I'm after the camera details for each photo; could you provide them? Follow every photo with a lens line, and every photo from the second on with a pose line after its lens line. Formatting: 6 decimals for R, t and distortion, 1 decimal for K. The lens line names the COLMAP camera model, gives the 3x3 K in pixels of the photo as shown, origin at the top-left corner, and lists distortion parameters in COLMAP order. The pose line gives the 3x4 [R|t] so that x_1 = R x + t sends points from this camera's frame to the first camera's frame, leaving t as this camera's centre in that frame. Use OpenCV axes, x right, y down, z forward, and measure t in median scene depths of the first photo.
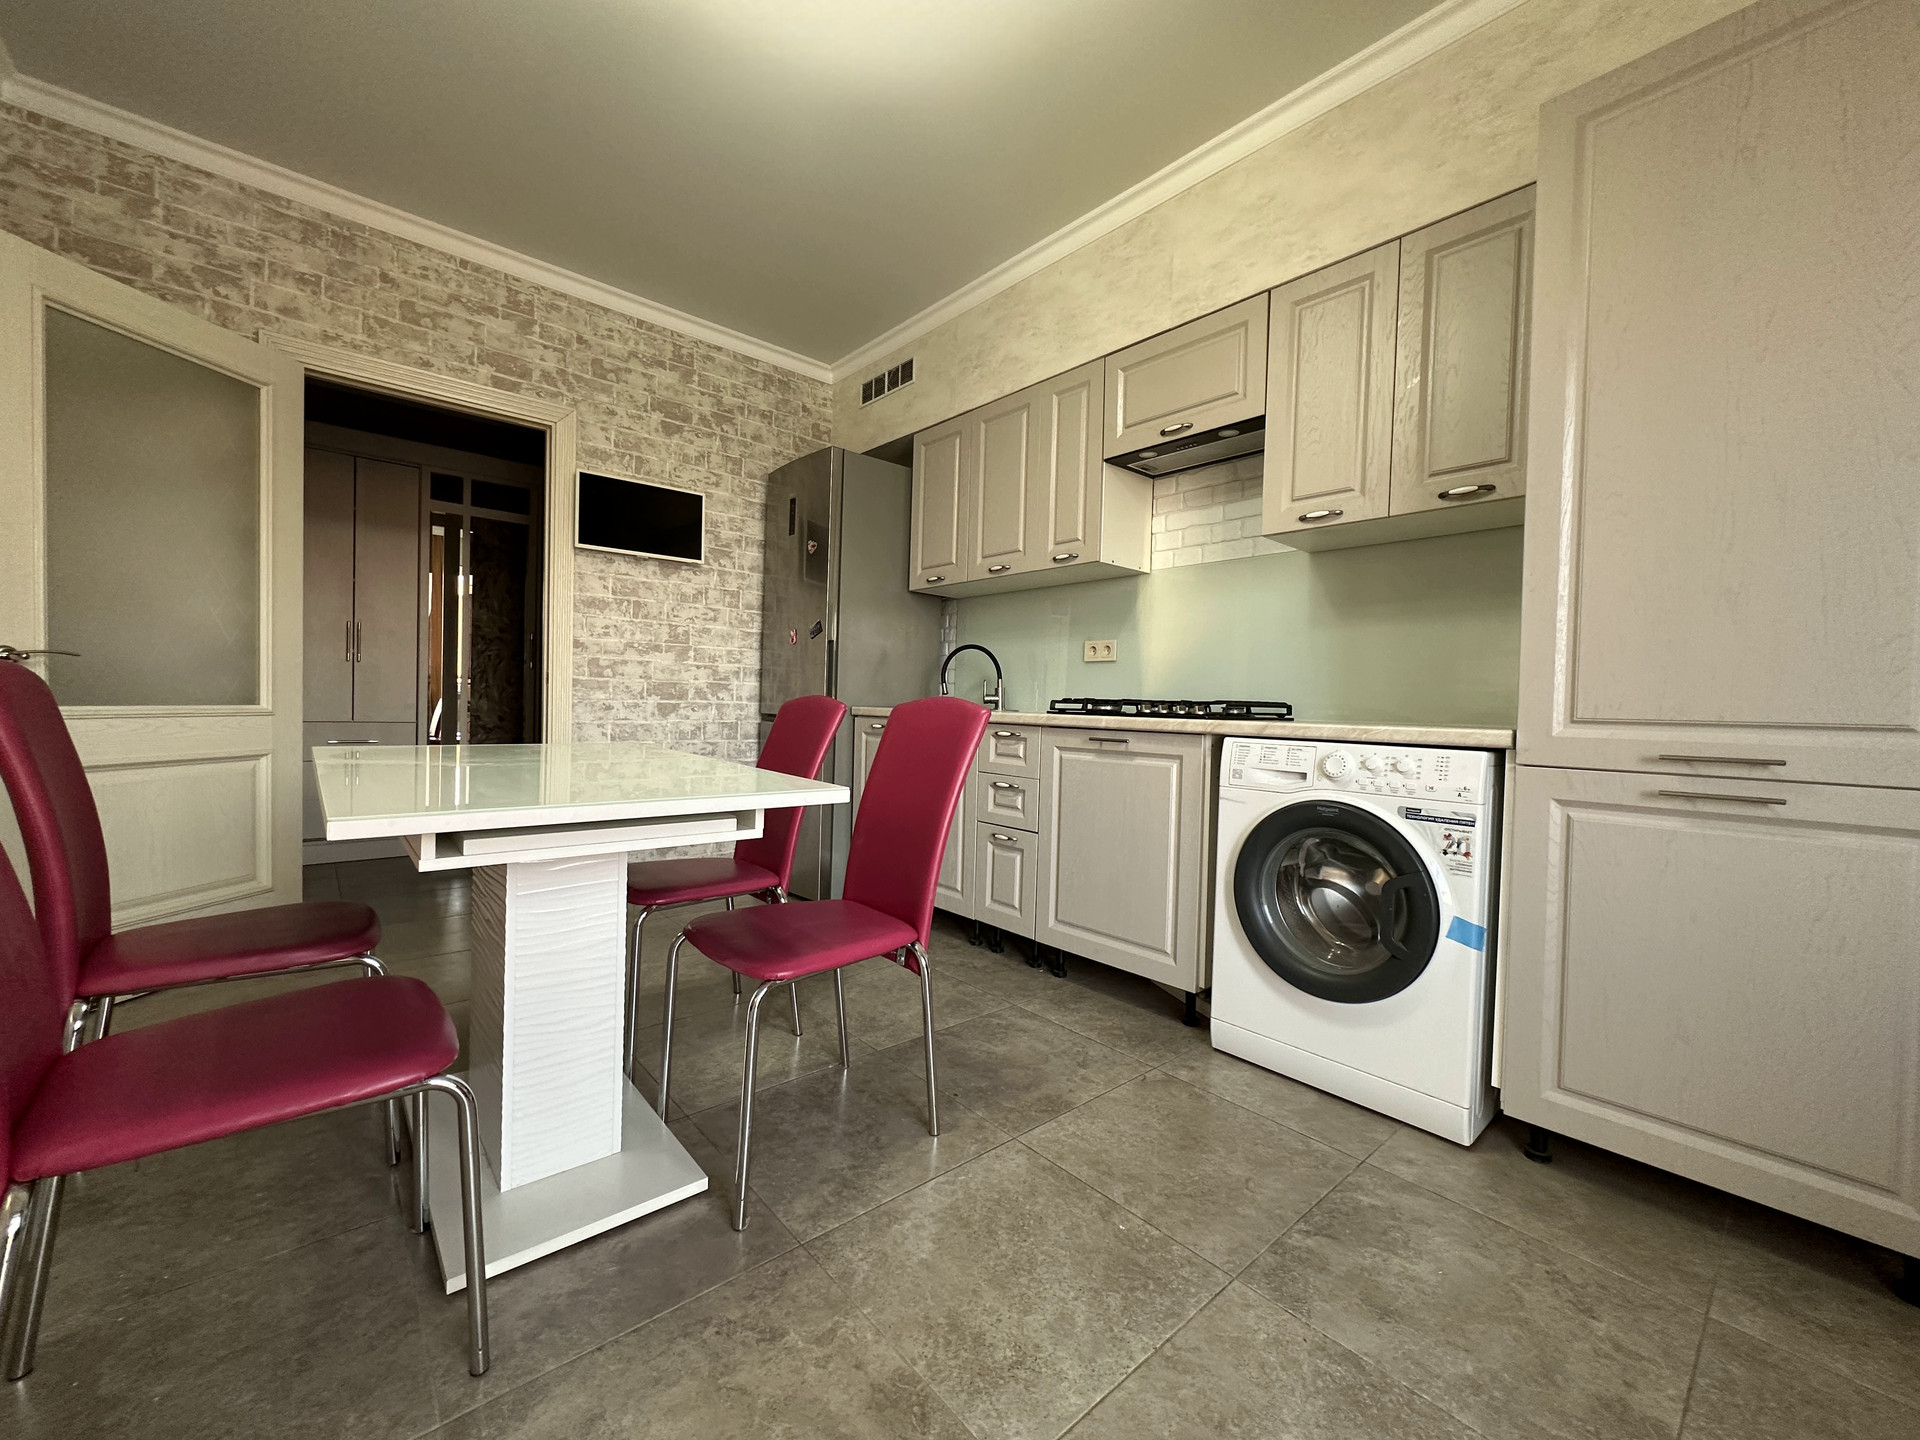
lens RADIAL K [[762.3, 0, 957.0], [0, 762.3, 720.4], [0, 0, 1]] dist [-0.001063, -0.000051]
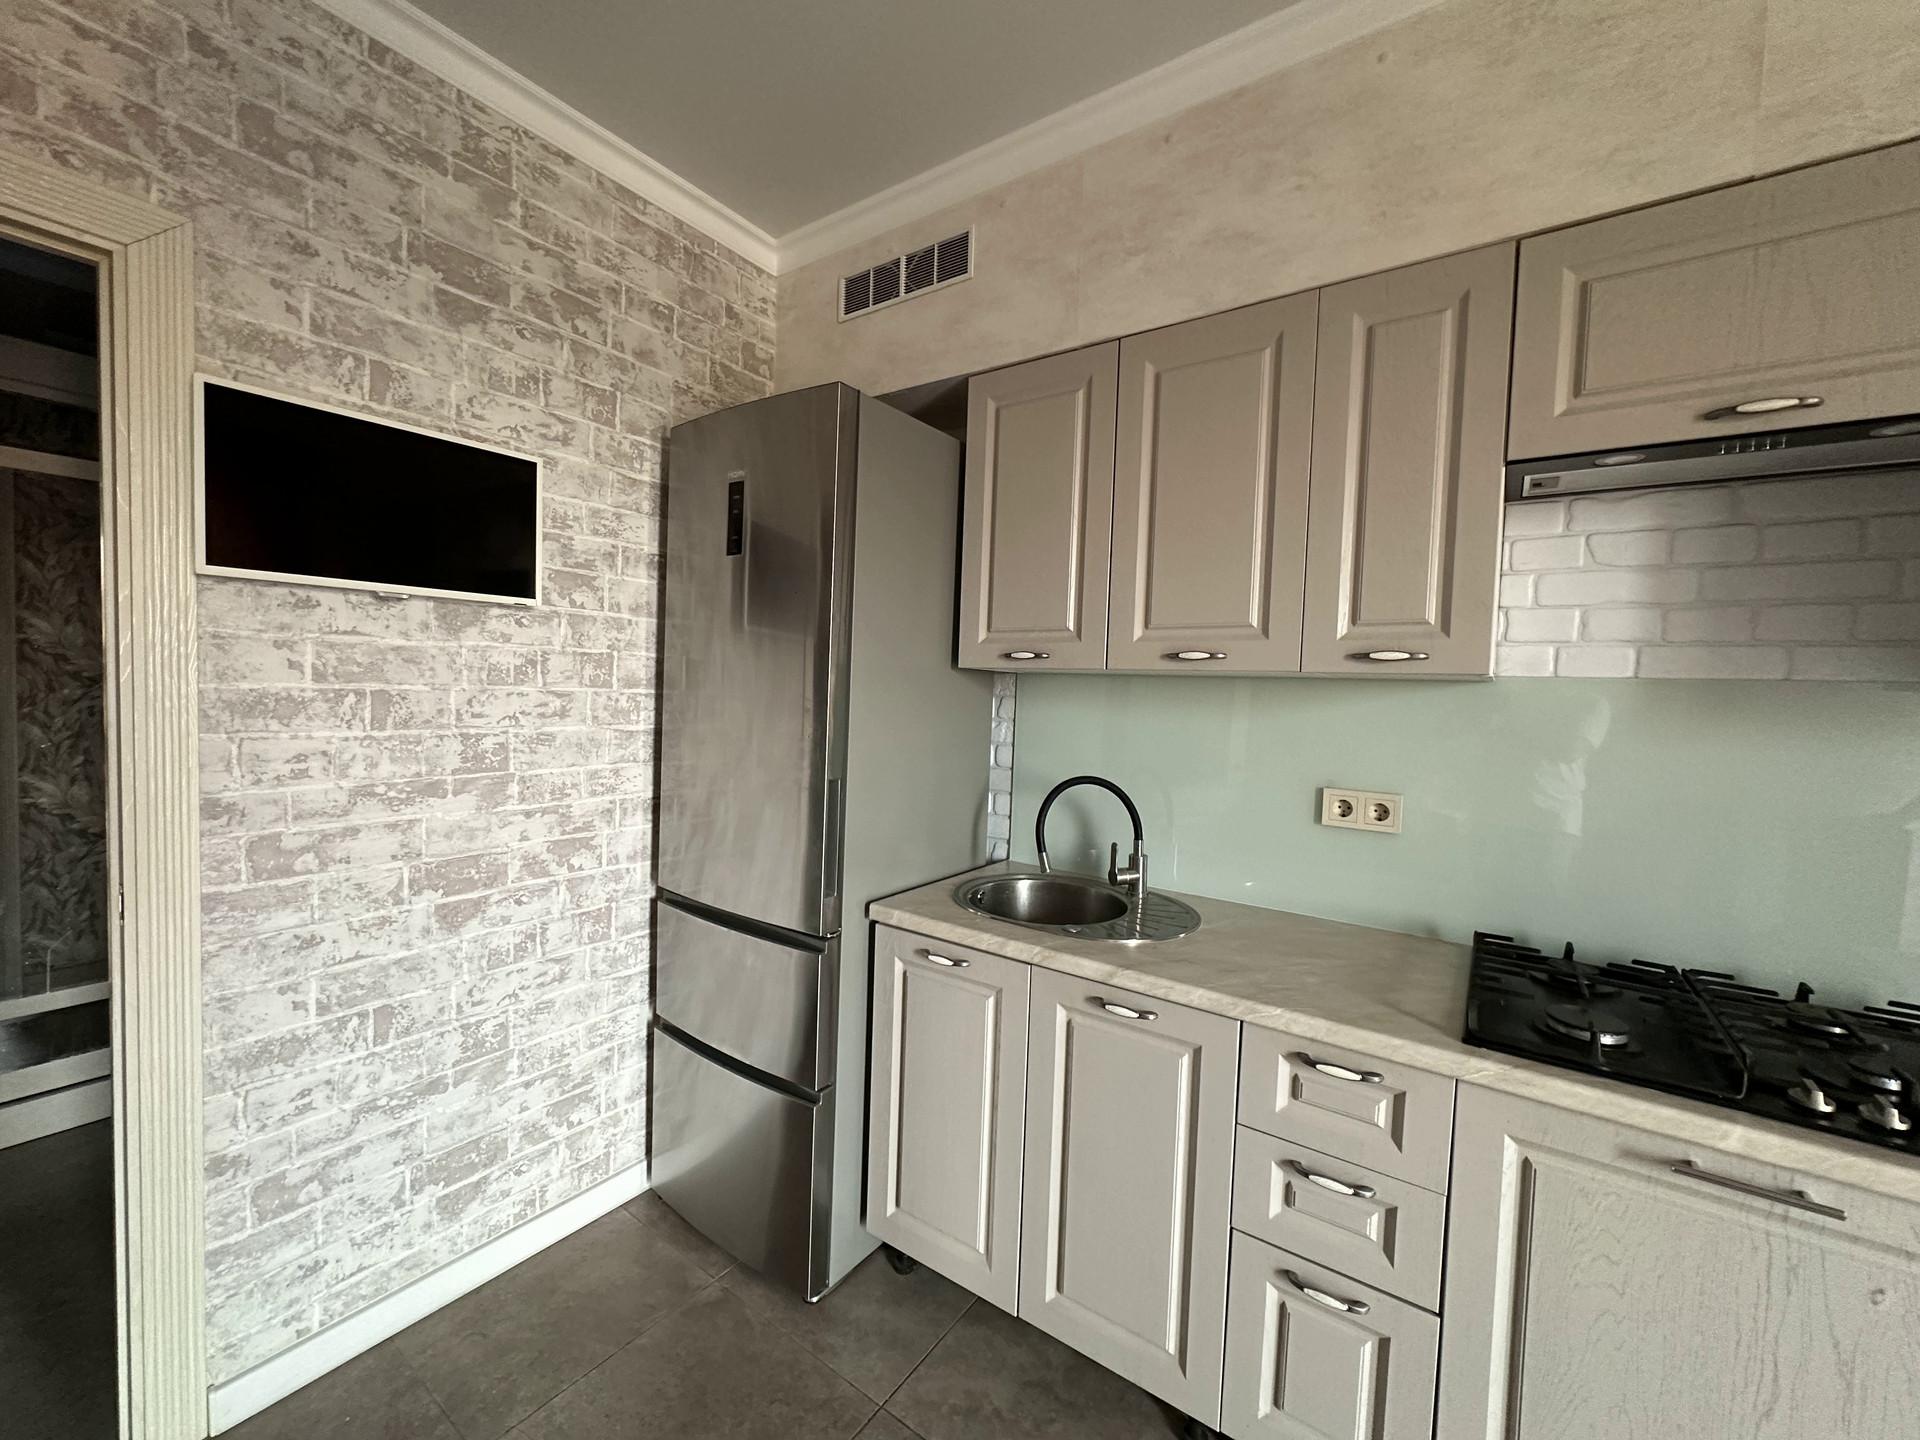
lens RADIAL K [[762.3, 0, 959.7], [0, 762.3, 720.6], [0, 0, 1]] dist [-0.001063, -0.000051]
pose [[0.971464, -0.004899, 0.237135, -0.188658], [-0.001873, 0.999597, 0.028324, -0.146097], [-0.237178, -0.027959, 0.971064, 0.466250]]
